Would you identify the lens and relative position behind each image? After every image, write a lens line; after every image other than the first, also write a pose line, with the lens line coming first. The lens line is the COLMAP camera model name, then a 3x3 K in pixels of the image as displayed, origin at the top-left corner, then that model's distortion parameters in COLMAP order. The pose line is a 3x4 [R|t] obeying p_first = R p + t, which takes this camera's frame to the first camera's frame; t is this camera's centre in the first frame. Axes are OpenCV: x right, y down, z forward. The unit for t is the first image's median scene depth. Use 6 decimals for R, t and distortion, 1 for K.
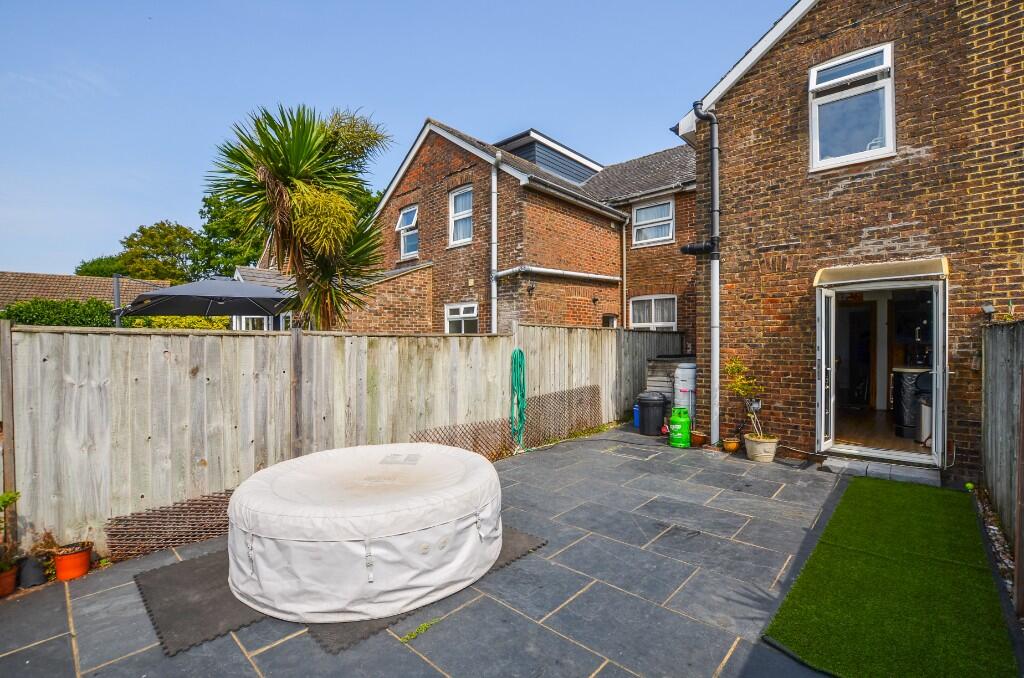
lens RADIAL K [[454.6, 0, 541.4], [0, 454.6, 343.5], [0, 0, 1]] dist [-0.027422, 0.000265]
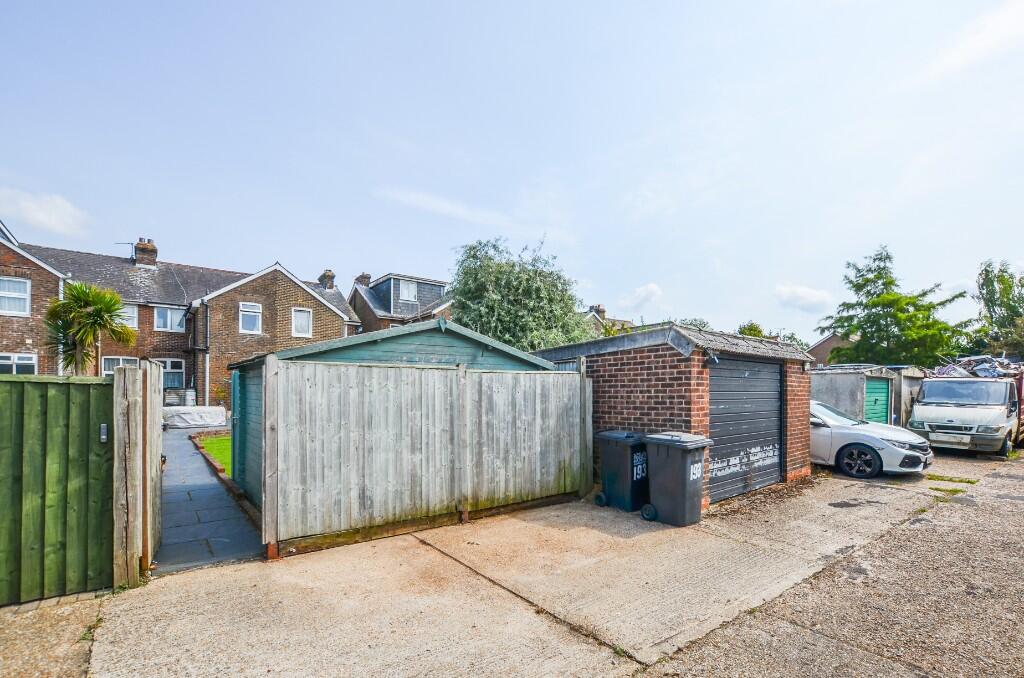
lens RADIAL K [[464.5, 0, 509.9], [0, 464.5, 395.4], [0, 0, 1]] dist [-0.028352, -0.000212]
pose [[0.177824, 0.000084, 0.984062, -2.206093], [-0.001451, 0.999999, 0.000177, 0.081117], [-0.984061, -0.001460, 0.177824, -1.469496]]
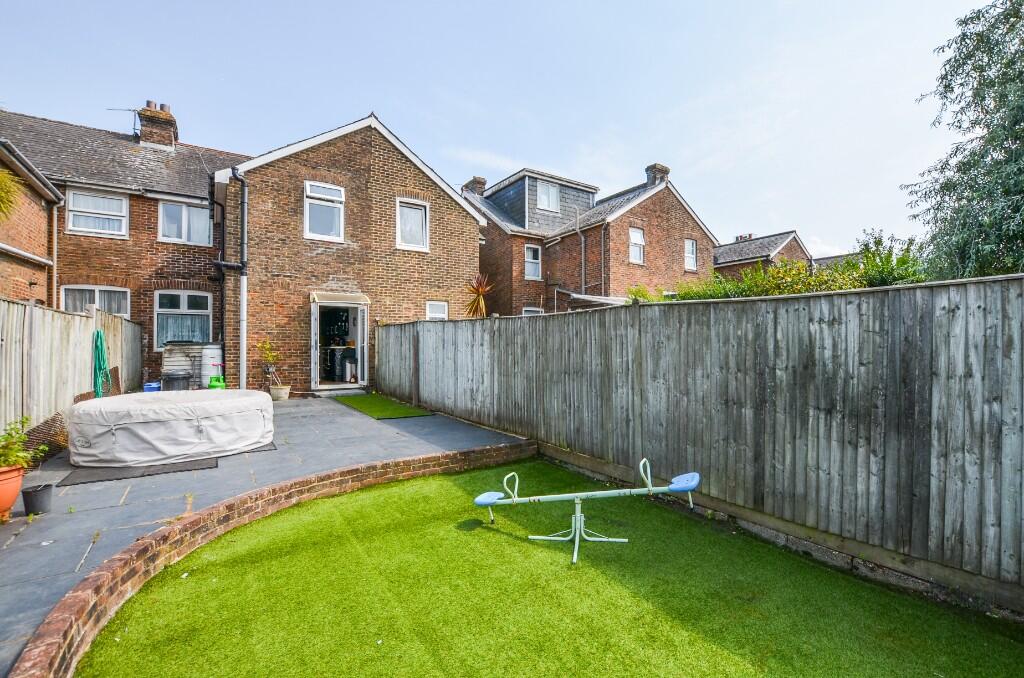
lens RADIAL K [[454.6, 0, 541.4], [0, 454.6, 343.5], [0, 0, 1]] dist [-0.027422, 0.000265]
pose [[0.219949, 0.003935, 0.975504, -0.863974], [0.002826, 0.999985, -0.004671, 0.050933], [-0.975507, 0.003784, 0.219934, -0.301382]]
